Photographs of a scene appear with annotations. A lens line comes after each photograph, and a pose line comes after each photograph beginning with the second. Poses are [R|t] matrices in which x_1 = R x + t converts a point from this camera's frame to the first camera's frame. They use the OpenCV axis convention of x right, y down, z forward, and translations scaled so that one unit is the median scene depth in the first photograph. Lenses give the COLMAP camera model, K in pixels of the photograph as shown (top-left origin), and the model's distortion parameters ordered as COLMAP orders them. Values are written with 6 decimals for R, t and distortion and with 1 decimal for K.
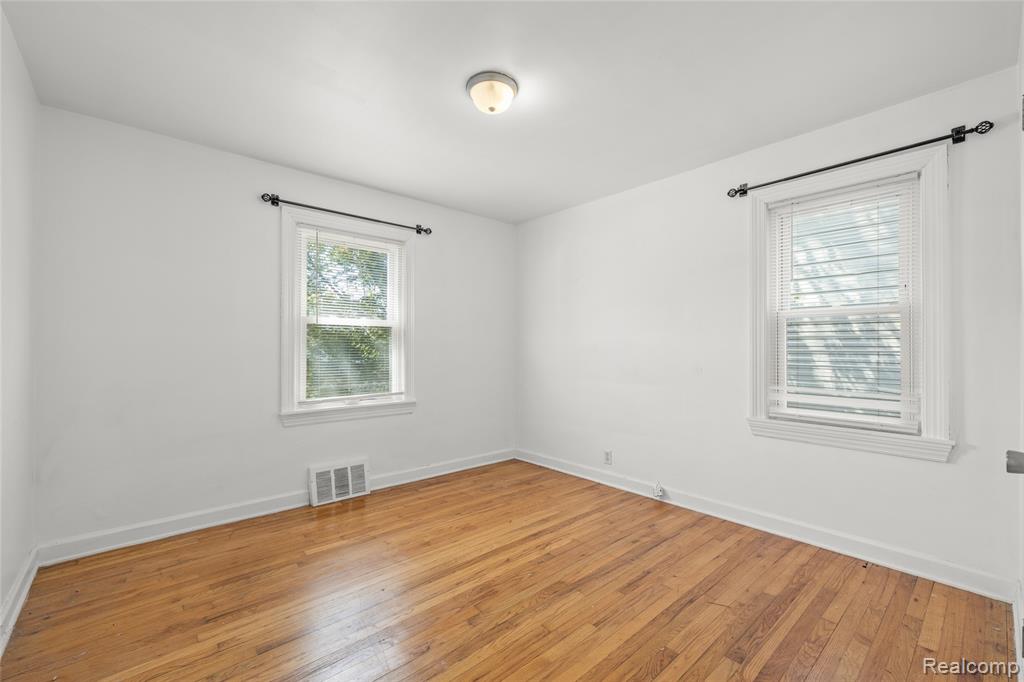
lens RADIAL K [[434.8, 0, 513.0], [0, 434.8, 342.6], [0, 0, 1]] dist [0.002468, 0.000986]
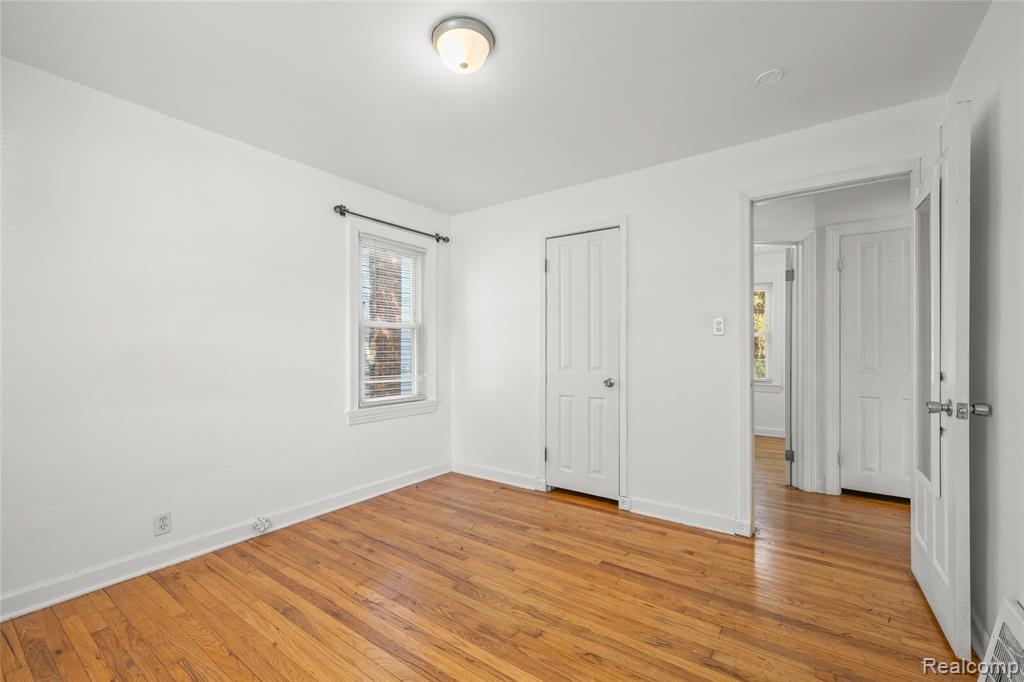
lens RADIAL K [[434.8, 0, 511.4], [0, 434.8, 345.7], [0, 0, 1]] dist [0.002468, 0.000986]
pose [[-0.227291, 0.003602, 0.973820, -0.743269], [-0.008422, 0.999948, -0.005664, 0.002118], [-0.973790, -0.009489, -0.227249, 0.924840]]
